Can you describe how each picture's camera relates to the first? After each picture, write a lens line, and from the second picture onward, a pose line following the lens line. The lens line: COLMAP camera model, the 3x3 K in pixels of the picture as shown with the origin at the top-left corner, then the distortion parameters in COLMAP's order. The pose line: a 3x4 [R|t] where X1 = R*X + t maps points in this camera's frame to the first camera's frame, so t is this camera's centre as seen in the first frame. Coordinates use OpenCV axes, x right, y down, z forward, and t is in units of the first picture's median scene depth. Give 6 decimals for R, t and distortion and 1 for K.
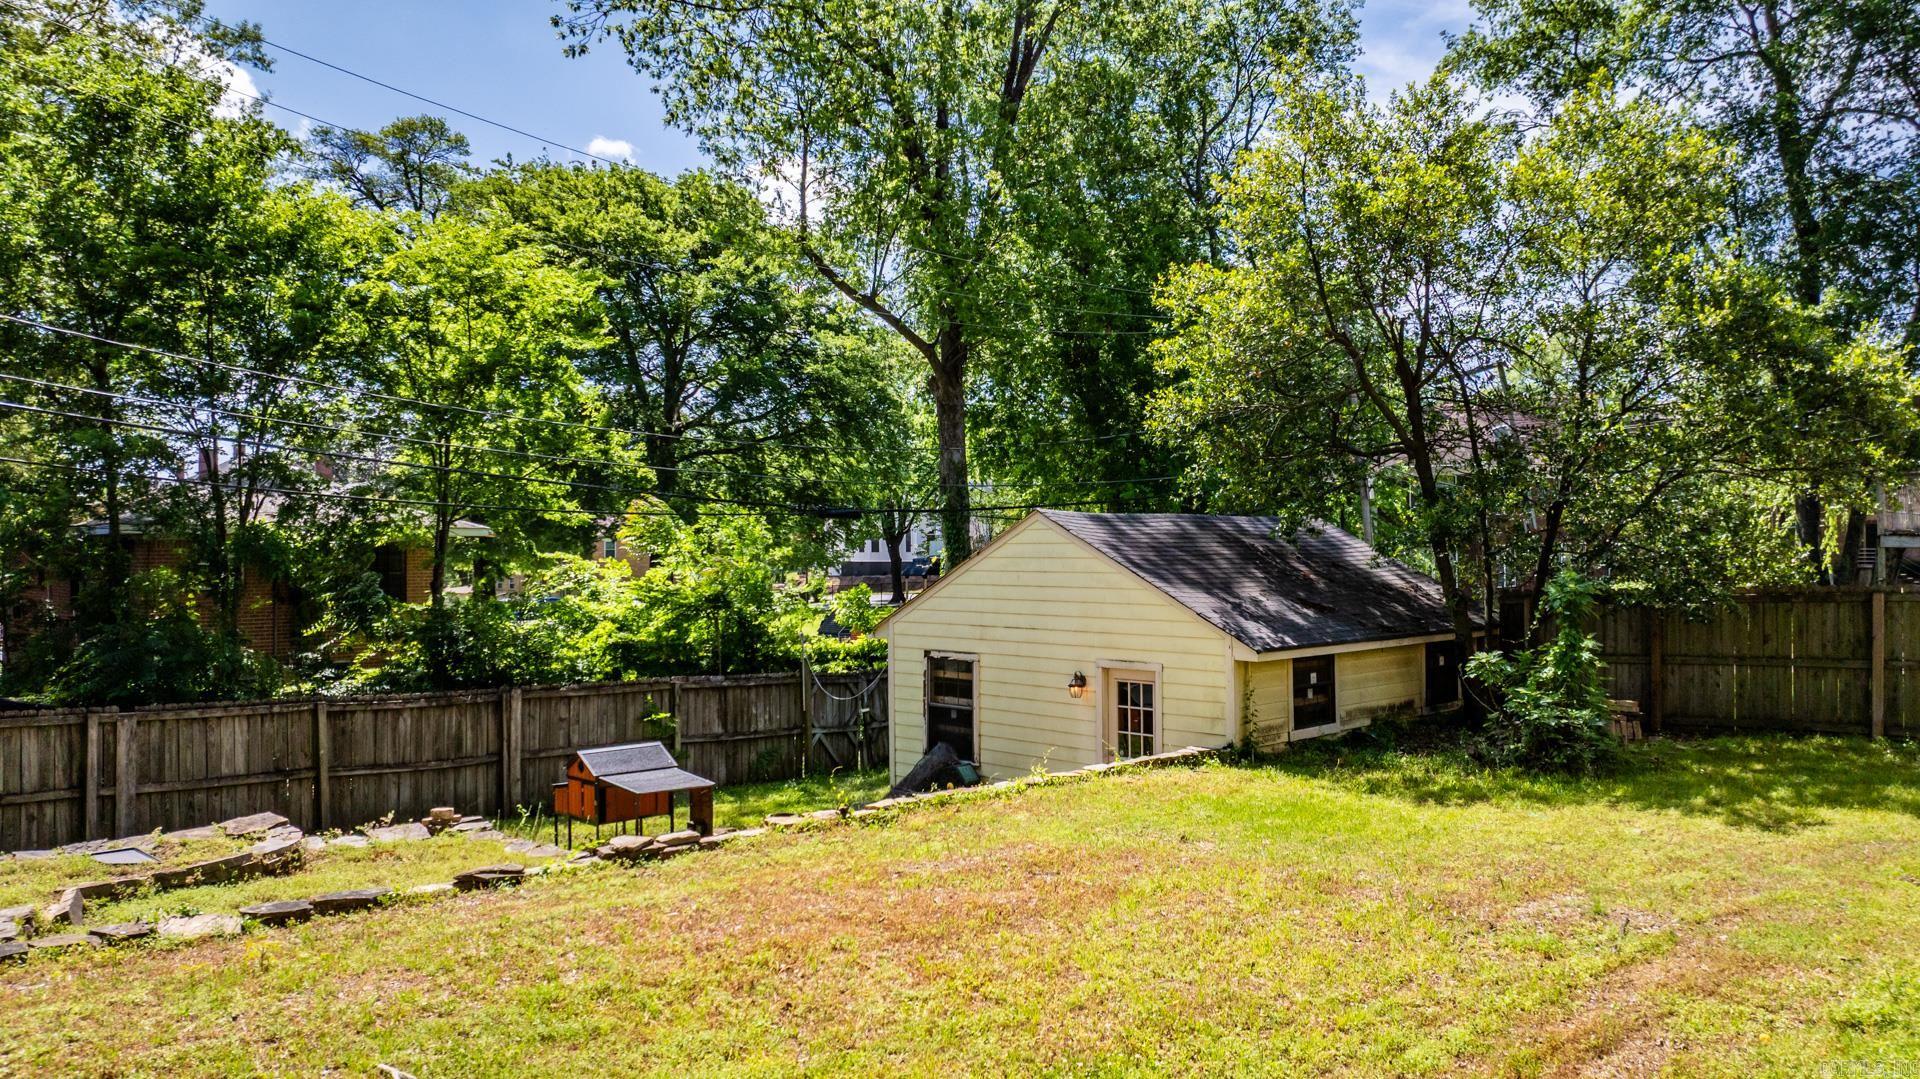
lens RADIAL K [[1350.0, 0, 960.5], [0, 1350.0, 546.3], [0, 0, 1]] dist [0.007757, 0.000919]
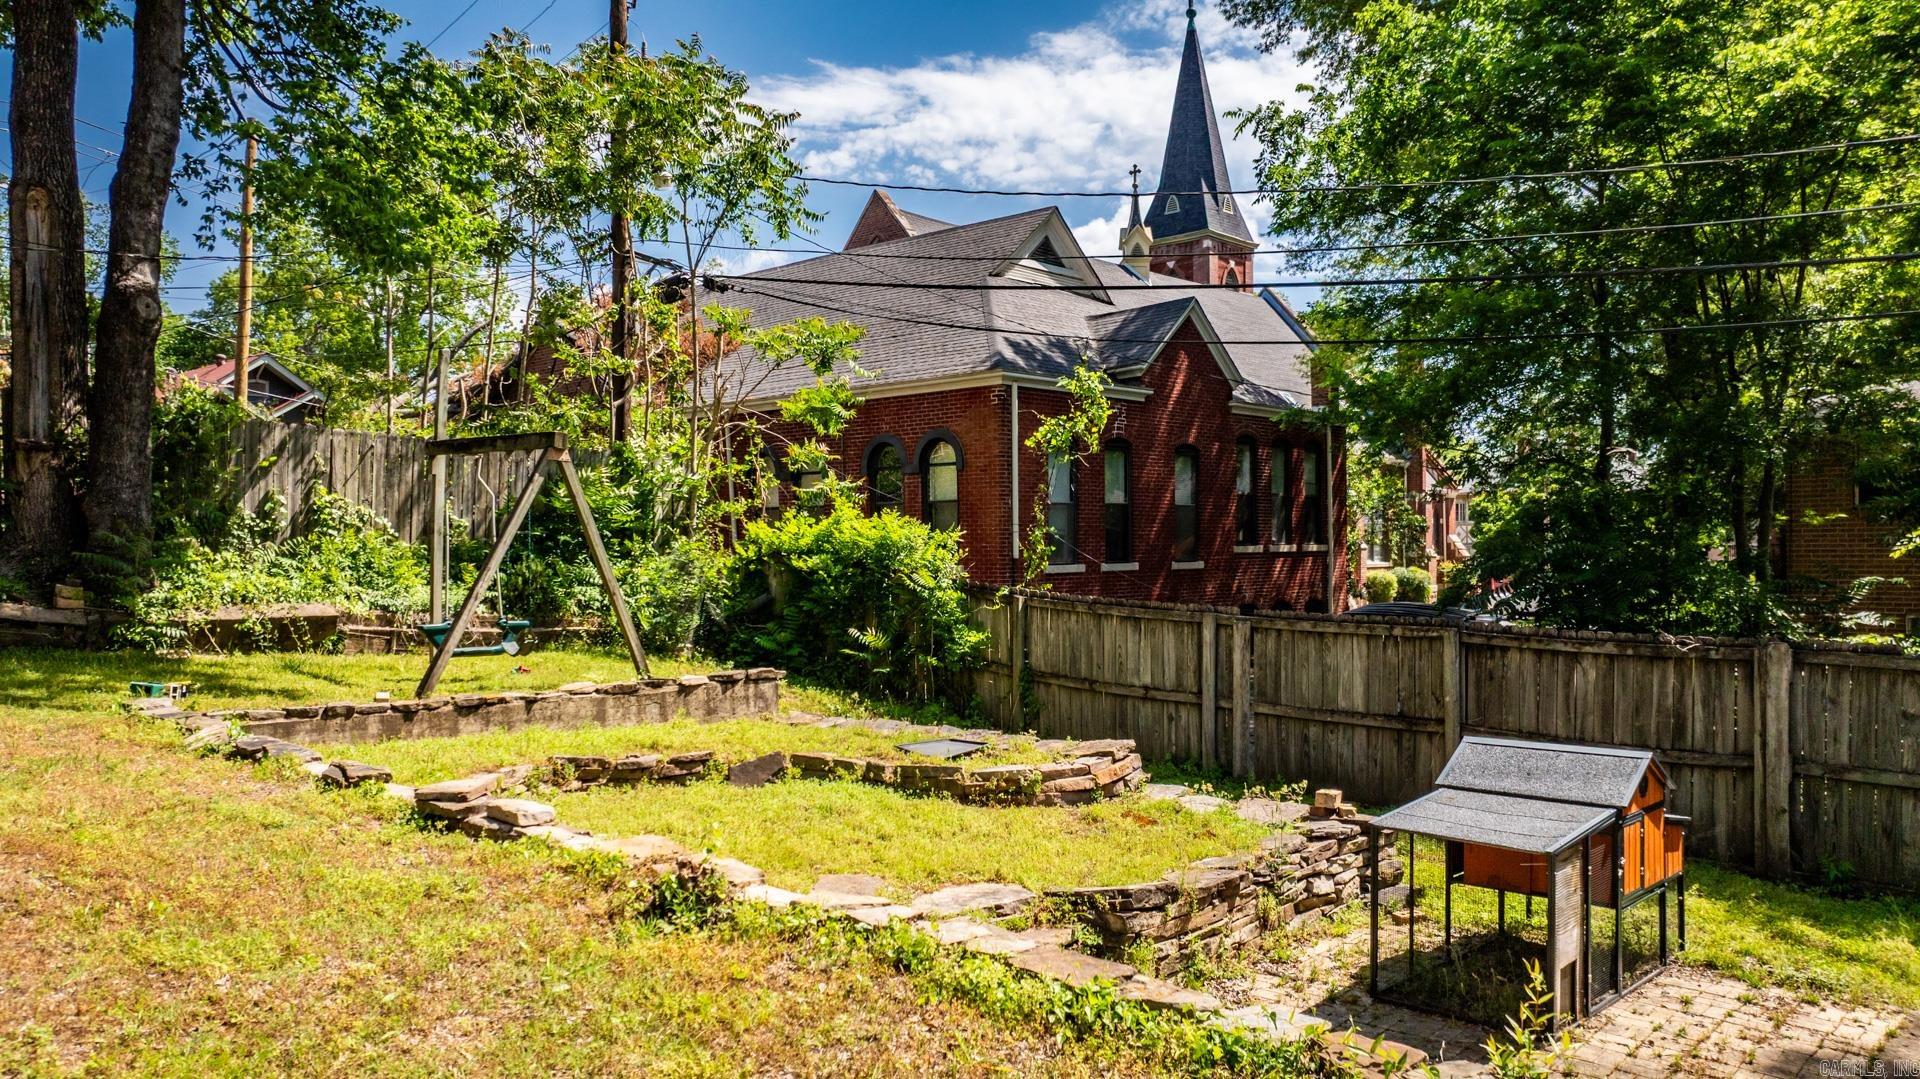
lens RADIAL K [[1350.0, 0, 960.6], [0, 1350.0, 537.9], [0, 0, 1]] dist [0.007757, 0.000919]
pose [[0.043734, -0.001424, -0.999042, 0.226117], [0.015727, 0.999876, -0.000737, 0.070133], [0.998919, -0.015680, 0.043751, 0.771063]]
